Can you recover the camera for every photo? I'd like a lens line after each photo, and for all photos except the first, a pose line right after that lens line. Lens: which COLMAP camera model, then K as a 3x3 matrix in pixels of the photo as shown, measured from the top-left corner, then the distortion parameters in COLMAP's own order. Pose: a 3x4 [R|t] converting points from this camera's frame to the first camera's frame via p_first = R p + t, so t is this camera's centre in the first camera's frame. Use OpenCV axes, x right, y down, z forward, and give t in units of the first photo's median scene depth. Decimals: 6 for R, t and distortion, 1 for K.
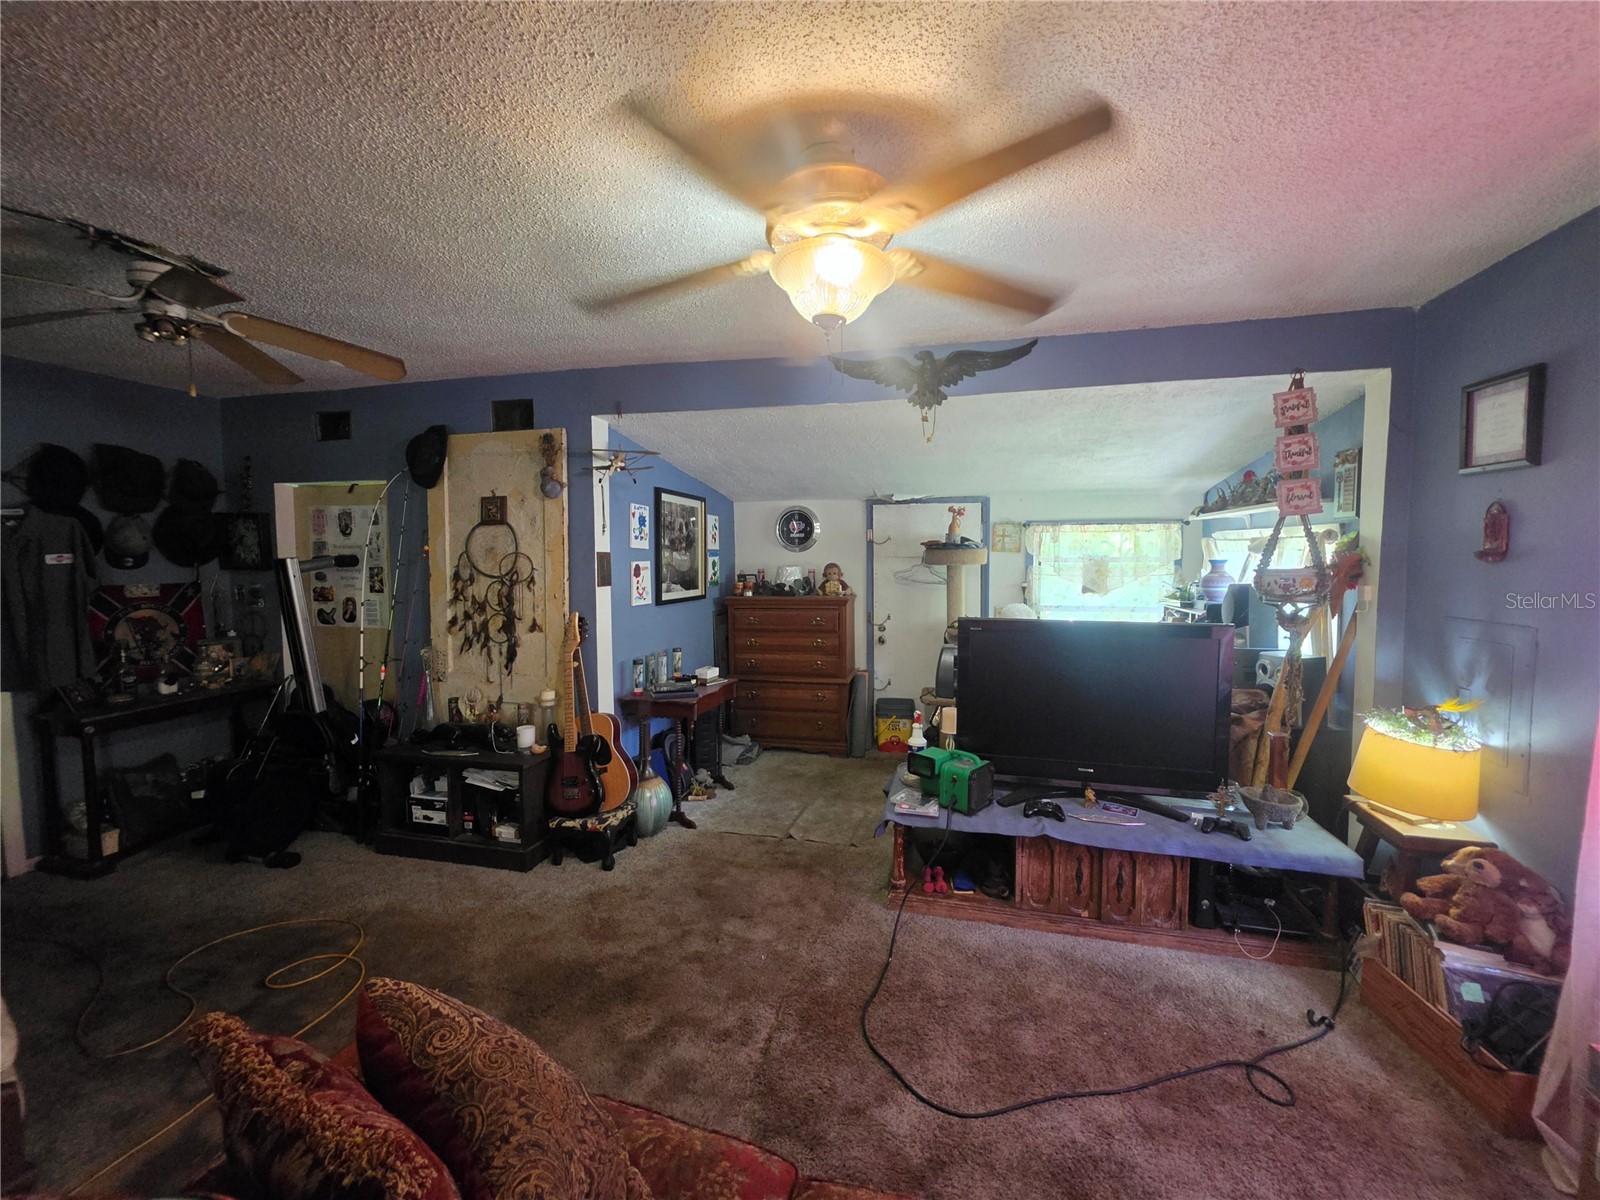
lens RADIAL K [[644.7, 0, 800.0], [0, 644.7, 589.3], [0, 0, 1]] dist [-0.003720, 0.000242]
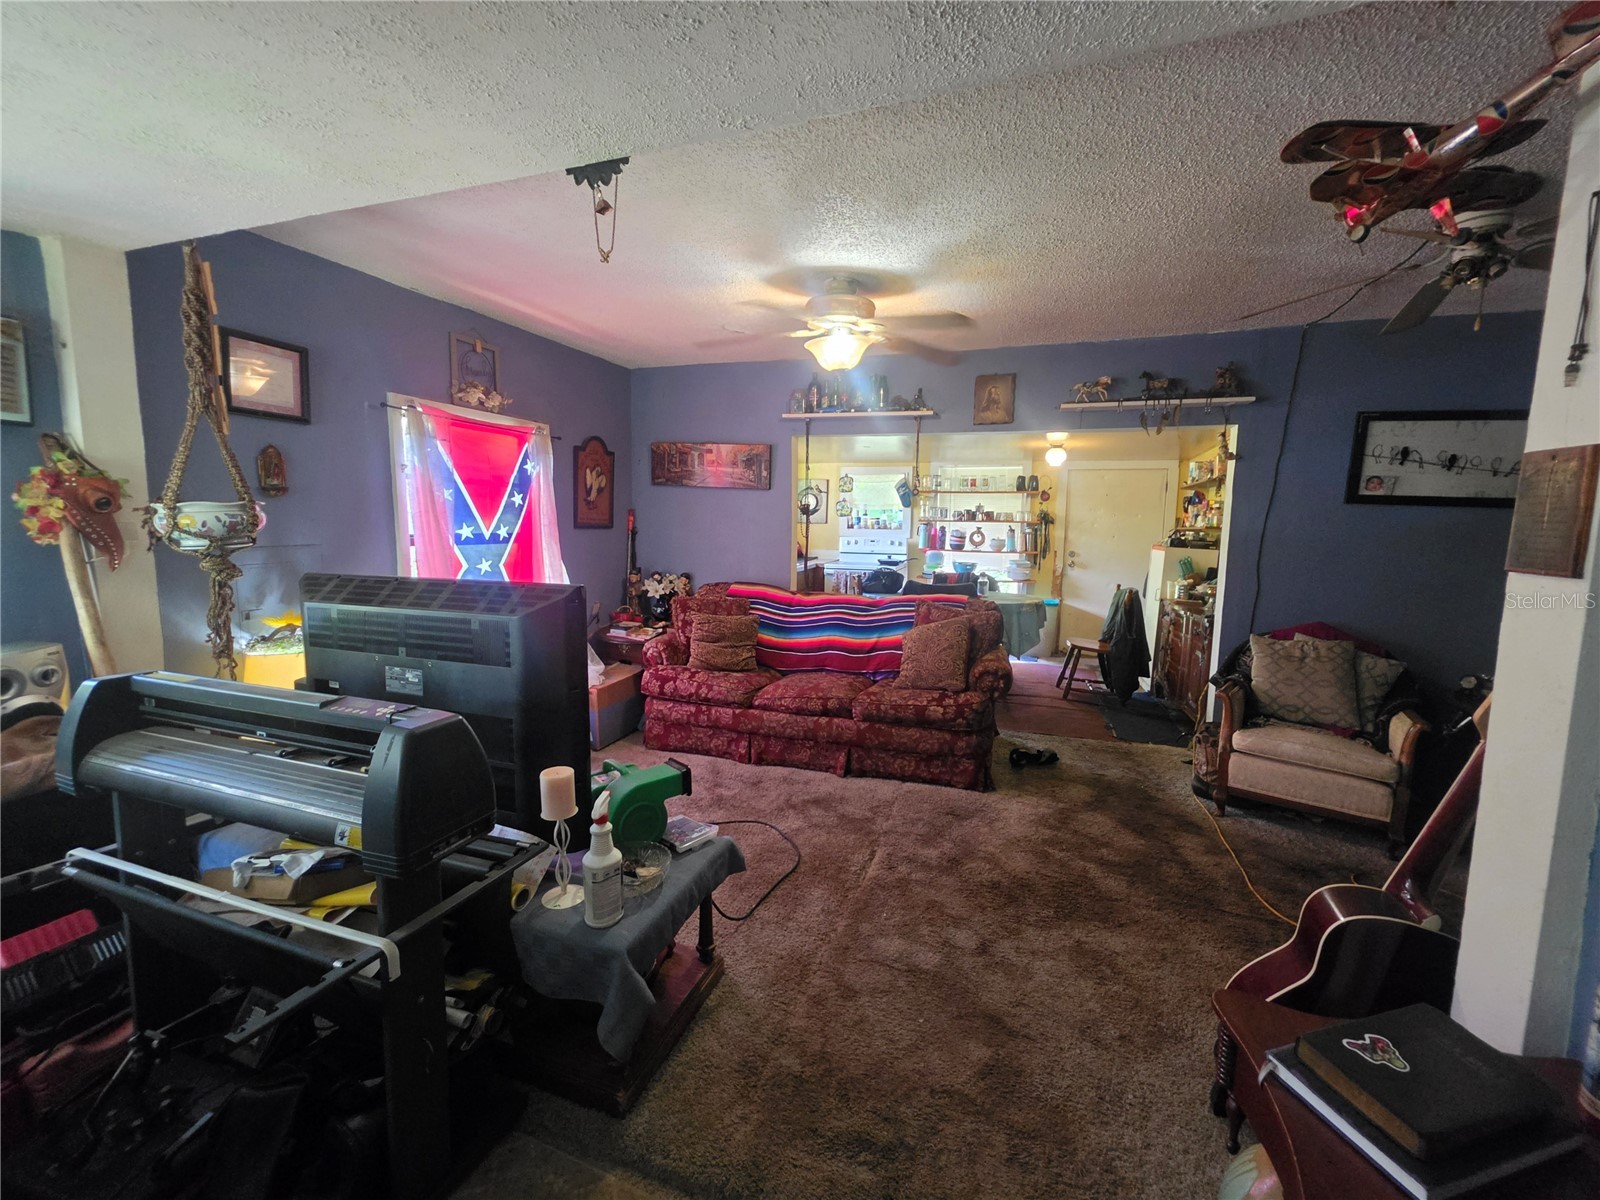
lens RADIAL K [[652.8, 0, 802.5], [0, 652.8, 584.5], [0, 0, 1]] dist [-0.002461, -0.000016]
pose [[-0.995746, -0.015092, 0.090893, -0.010548], [-0.000624, 0.987576, 0.157142, -0.042558], [-0.092135, 0.156417, -0.983384, 1.262447]]
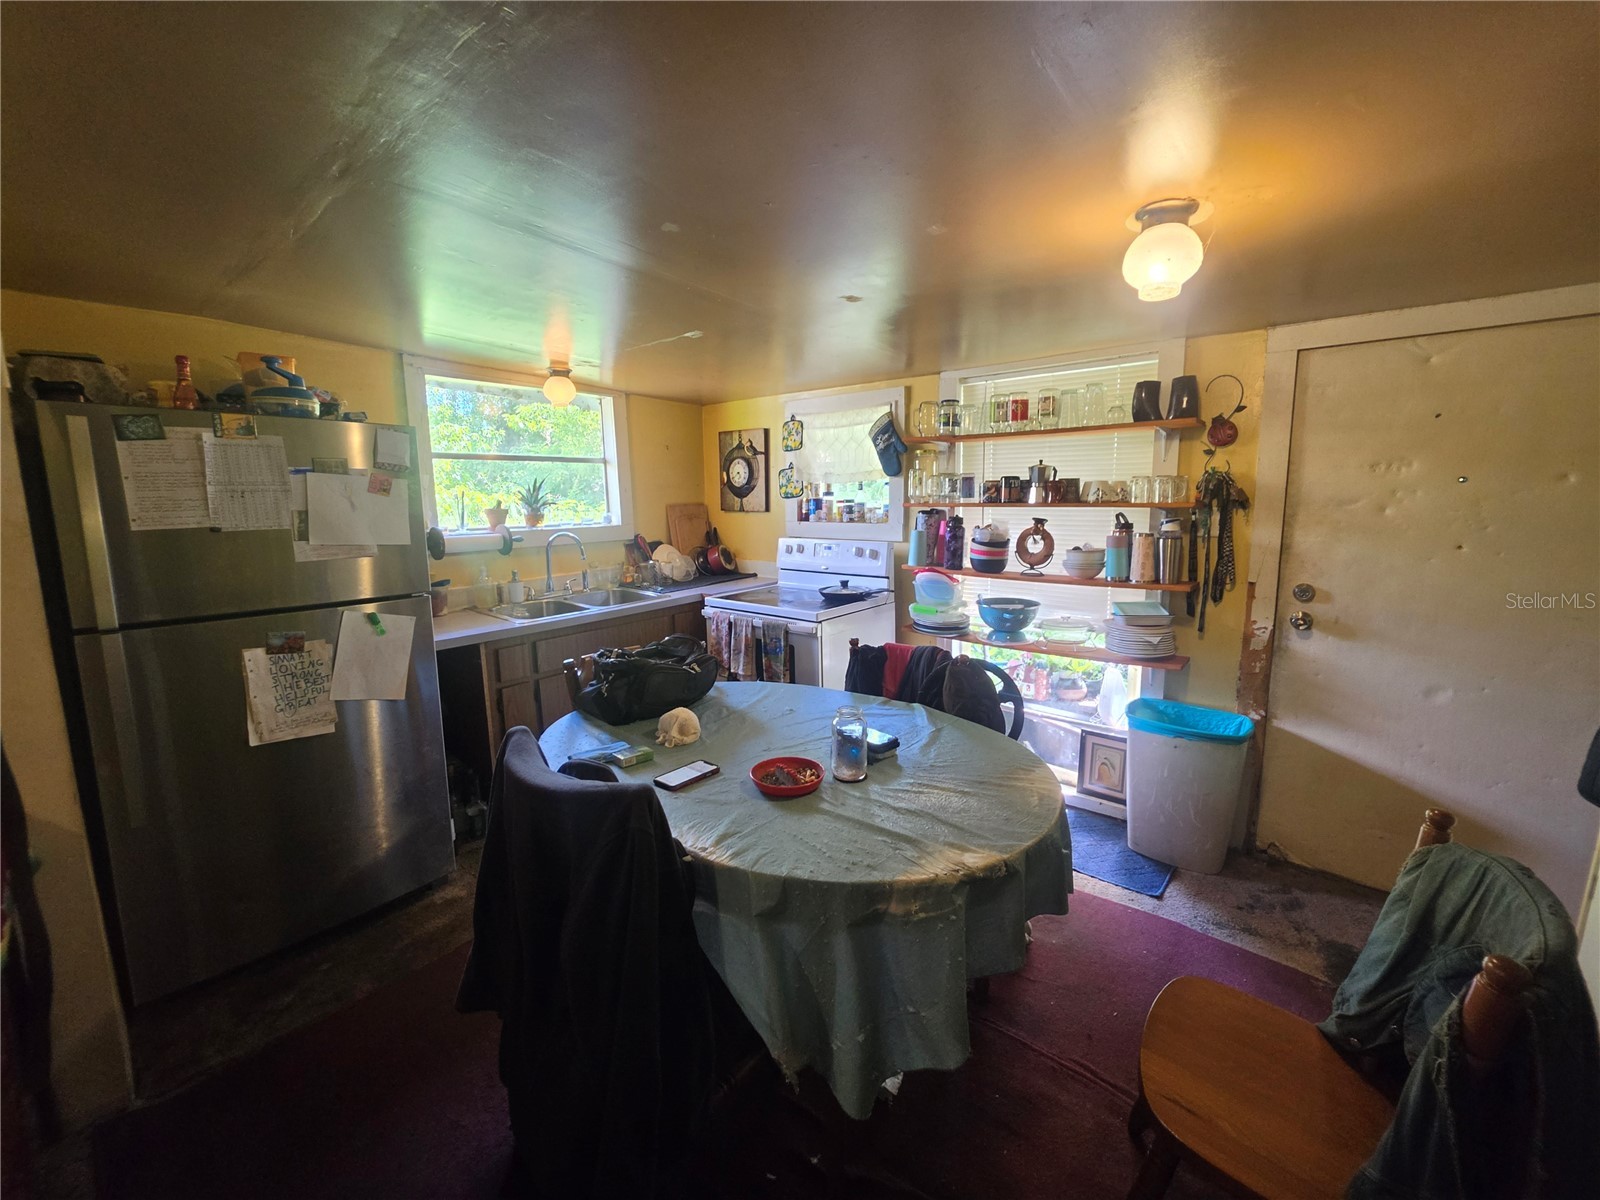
lens RADIAL K [[652.8, 0, 802.5], [0, 652.8, 584.5], [0, 0, 1]] dist [-0.002461, -0.000016]
pose [[-0.892906, -0.042953, 0.448190, -0.463672], [0.046704, 0.981233, 0.187083, 0.010580], [-0.447815, 0.187979, -0.874143, 0.103820]]
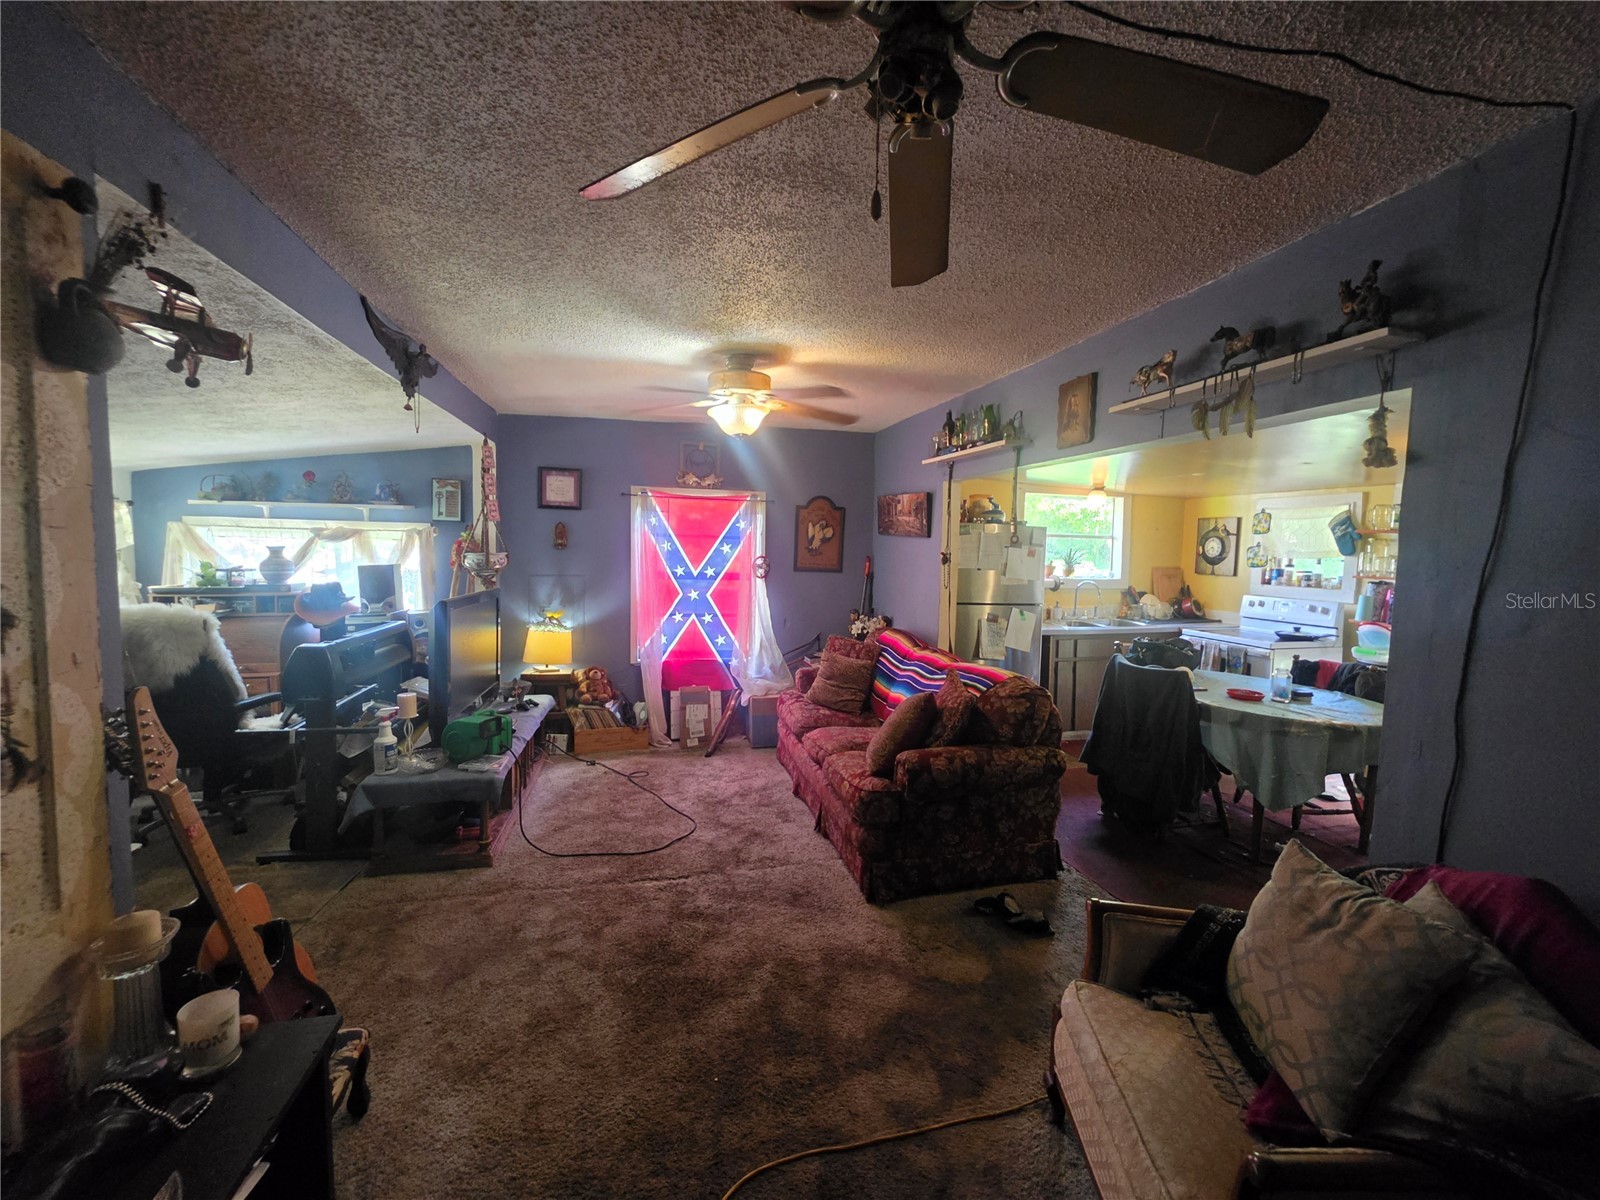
lens RADIAL K [[644.7, 0, 800.0], [0, 644.7, 589.3], [0, 0, 1]] dist [-0.003720, 0.000242]
pose [[-0.455309, -0.061514, 0.888206, -0.803442], [0.032325, 0.995811, 0.085537, -0.040091], [-0.889747, 0.067657, -0.451413, 0.760879]]
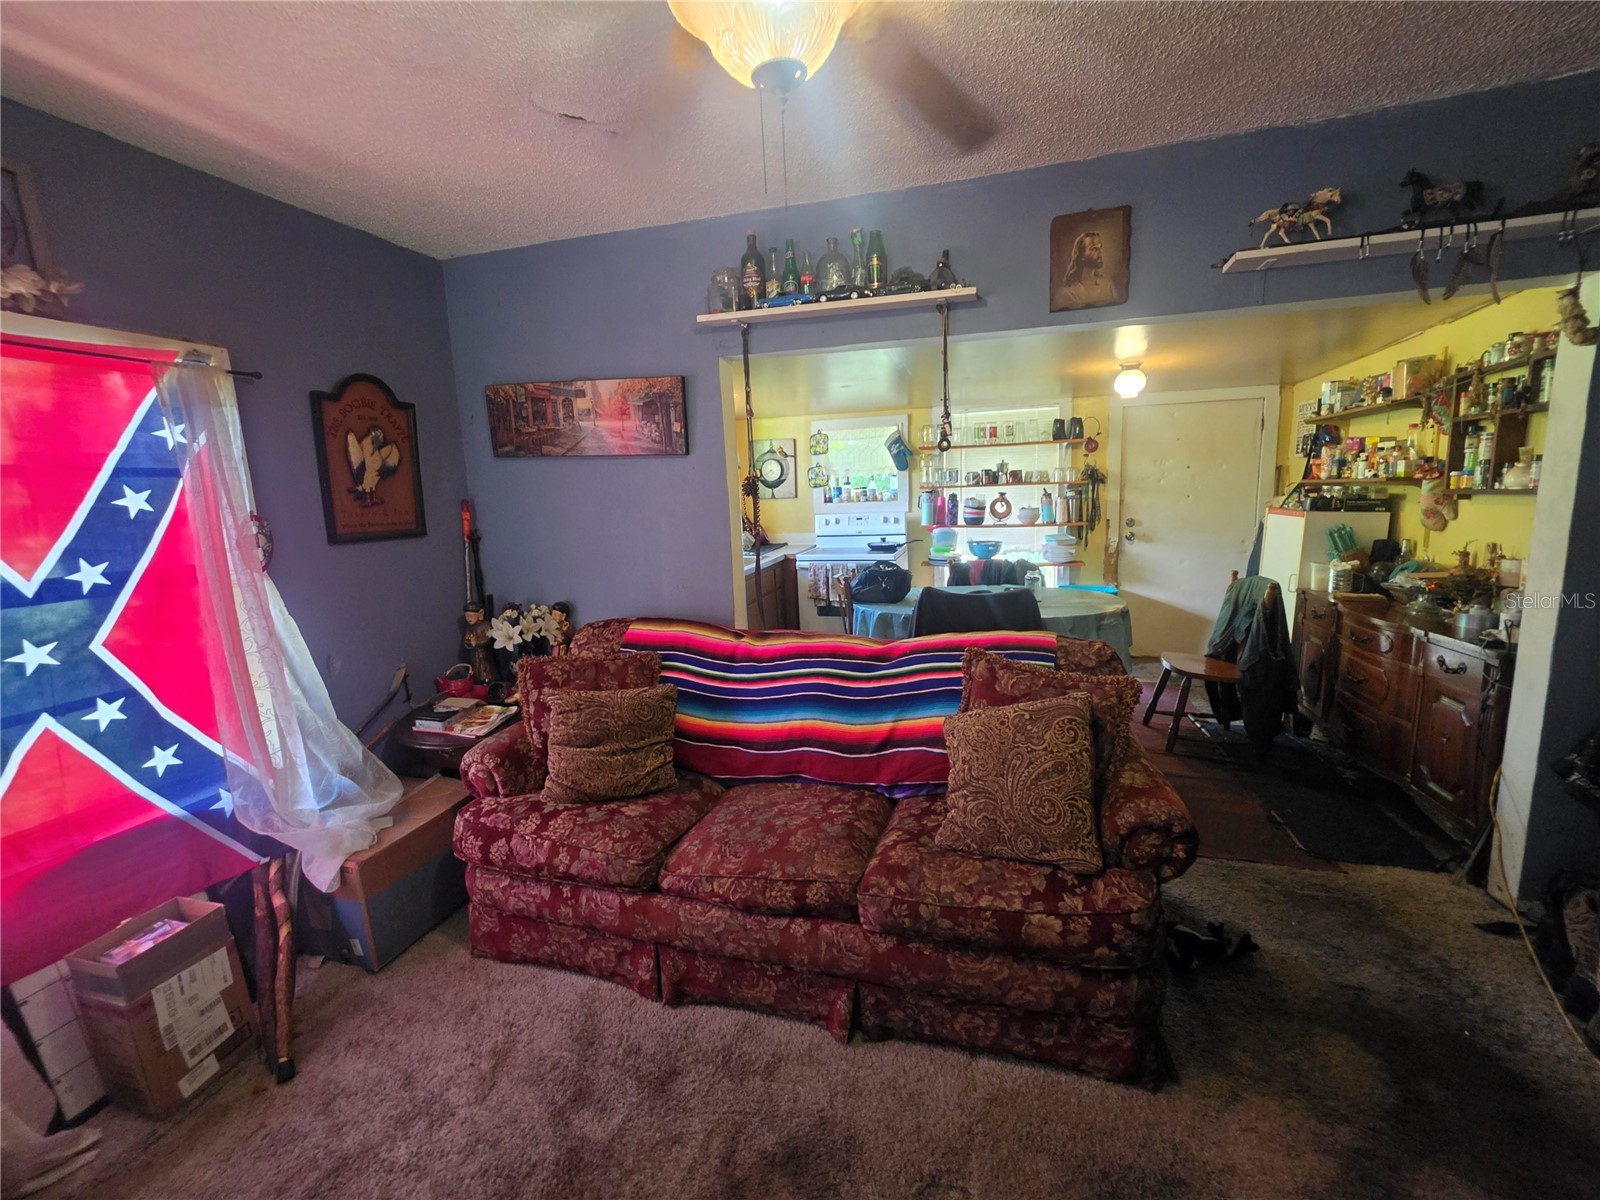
lens RADIAL K [[652.8, 0, 802.5], [0, 652.8, 584.5], [0, 0, 1]] dist [-0.002461, -0.000016]
pose [[-0.997380, 0.038947, 0.060955, 0.003748], [0.050839, 0.976875, 0.207678, -0.028784], [-0.051457, 0.210232, -0.976296, 0.729760]]
